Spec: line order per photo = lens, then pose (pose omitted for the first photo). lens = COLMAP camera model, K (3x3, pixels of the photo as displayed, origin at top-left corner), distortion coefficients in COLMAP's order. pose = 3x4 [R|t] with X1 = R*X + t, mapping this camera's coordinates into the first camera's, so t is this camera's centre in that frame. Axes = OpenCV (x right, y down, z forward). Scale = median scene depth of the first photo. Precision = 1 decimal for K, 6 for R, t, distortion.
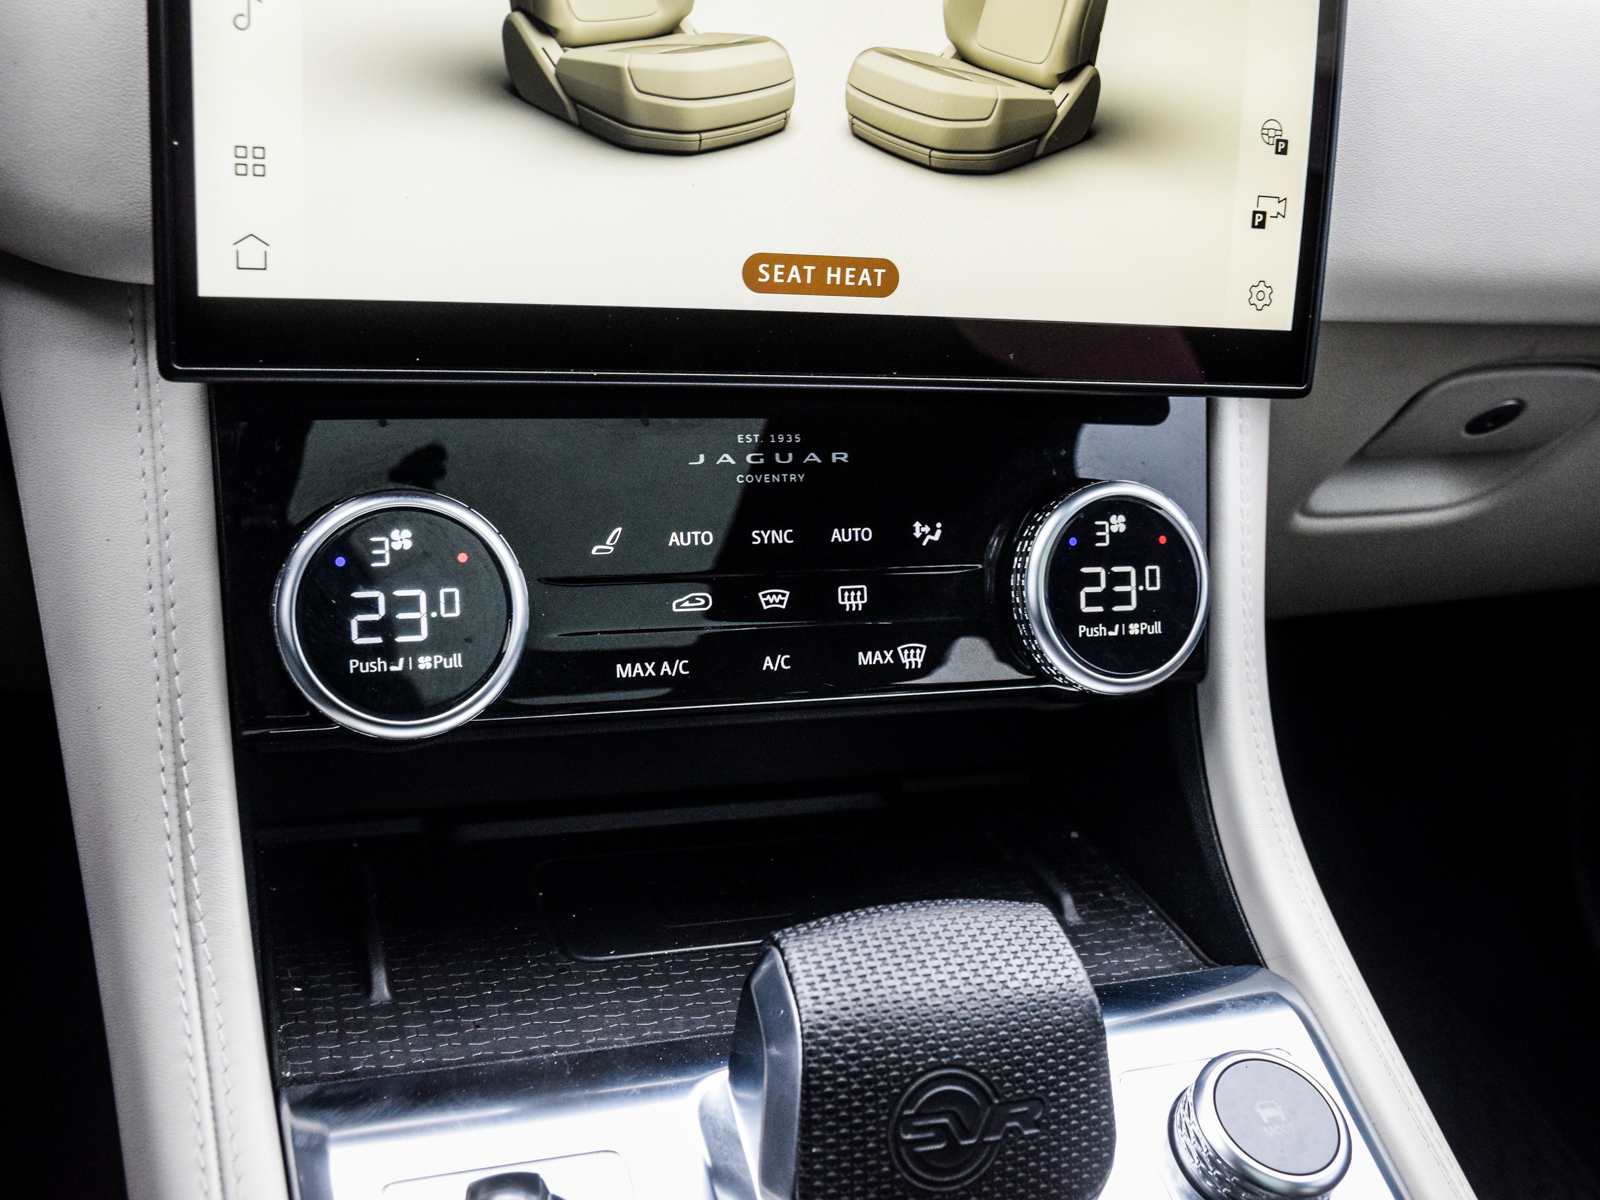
lens RADIAL K [[1612.6, 0, 796.2], [0, 1612.6, 601.6], [0, 0, 1]] dist [-0.070813, 0.000000]
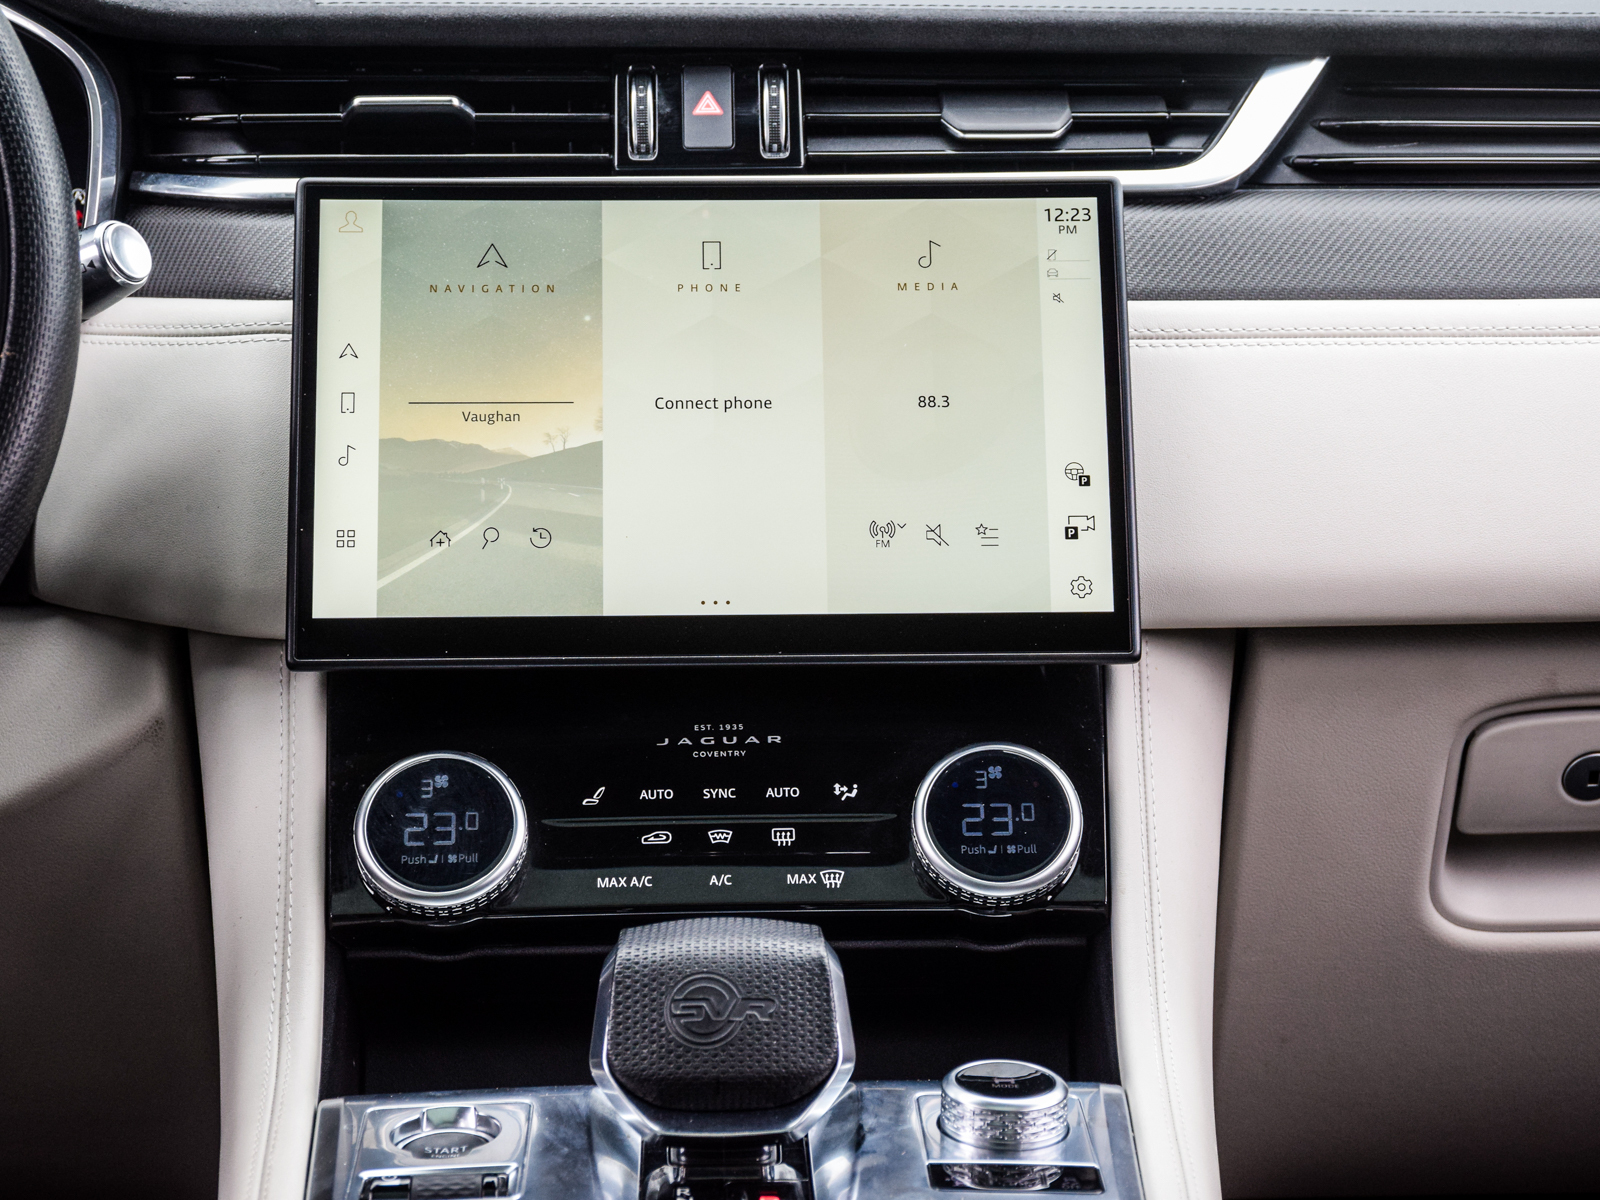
lens RADIAL K [[3492.3, 0, 800.8], [0, 3492.3, 600.8], [0, 0, 1]] dist [0.339815, 0.000000]
pose [[0.947275, -0.136901, -0.289703, 0.915324], [-0.007936, 0.893831, -0.448334, 1.121956], [0.320323, 0.426995, 0.845617, -1.514964]]
